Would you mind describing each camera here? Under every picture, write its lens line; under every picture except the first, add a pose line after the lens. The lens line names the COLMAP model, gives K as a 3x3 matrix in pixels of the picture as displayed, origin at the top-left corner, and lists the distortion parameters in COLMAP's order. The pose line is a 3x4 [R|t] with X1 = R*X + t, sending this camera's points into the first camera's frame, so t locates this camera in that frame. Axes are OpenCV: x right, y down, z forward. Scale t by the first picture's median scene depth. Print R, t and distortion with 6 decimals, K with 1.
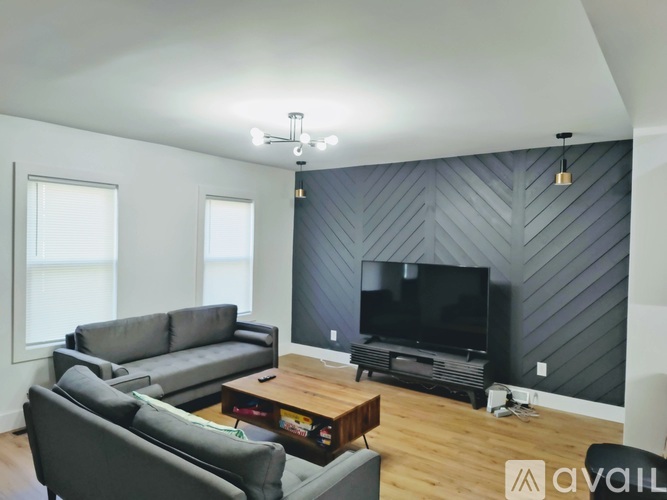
lens RADIAL K [[475.7, 0, 333.5], [0, 475.7, 250.0], [0, 0, 1]] dist [0.003675, -0.000082]
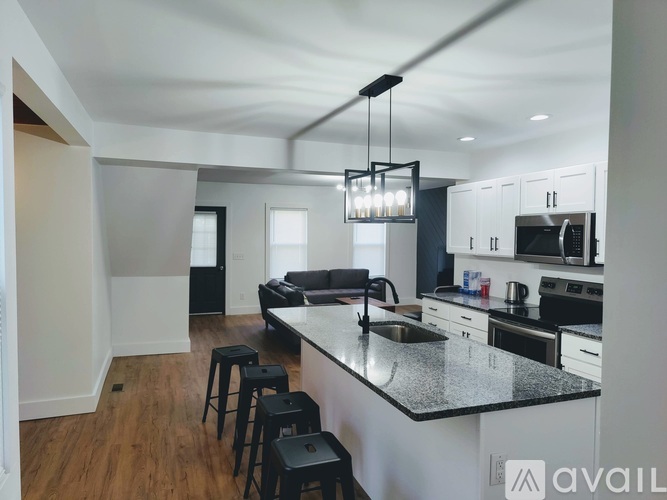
lens RADIAL K [[452.5, 0, 333.5], [0, 452.5, 250.0], [0, 0, 1]] dist [0.079720, 0.000192]
pose [[0.846167, 0.003064, -0.532909, 0.650402], [0.001341, 0.999968, 0.007878, 0.028962], [0.532916, -0.007380, 0.846136, -0.583340]]
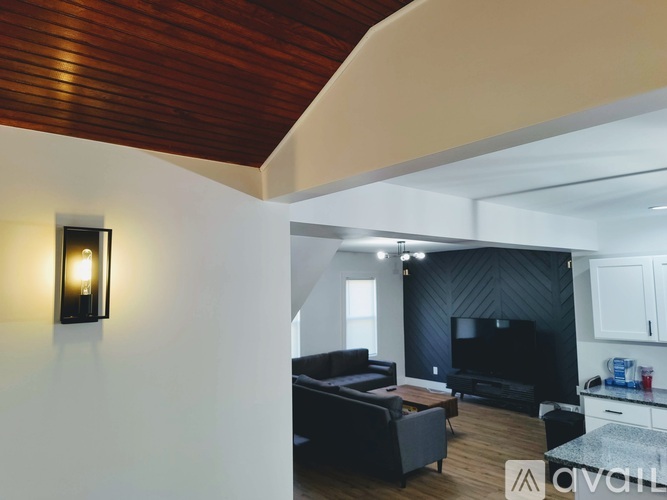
lens RADIAL K [[475.7, 0, 333.5], [0, 475.7, 250.0], [0, 0, 1]] dist [0.003675, -0.000082]
pose [[0.972418, -0.055152, -0.226630, 0.057158], [0.030837, 0.993512, -0.109467, -0.037837], [0.231197, 0.099459, 0.967810, -0.579882]]
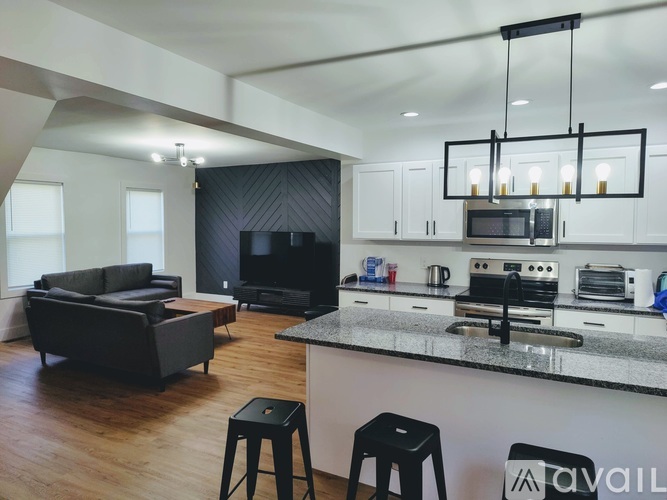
lens RADIAL K [[456.3, 0, 333.5], [0, 456.3, 250.0], [0, 0, 1]] dist [0.004604, 0.000019]
pose [[0.987558, -0.028748, 0.154608, 0.139237], [0.021660, 0.998644, 0.047337, 0.021726], [-0.155760, -0.043399, 0.986841, -0.493487]]
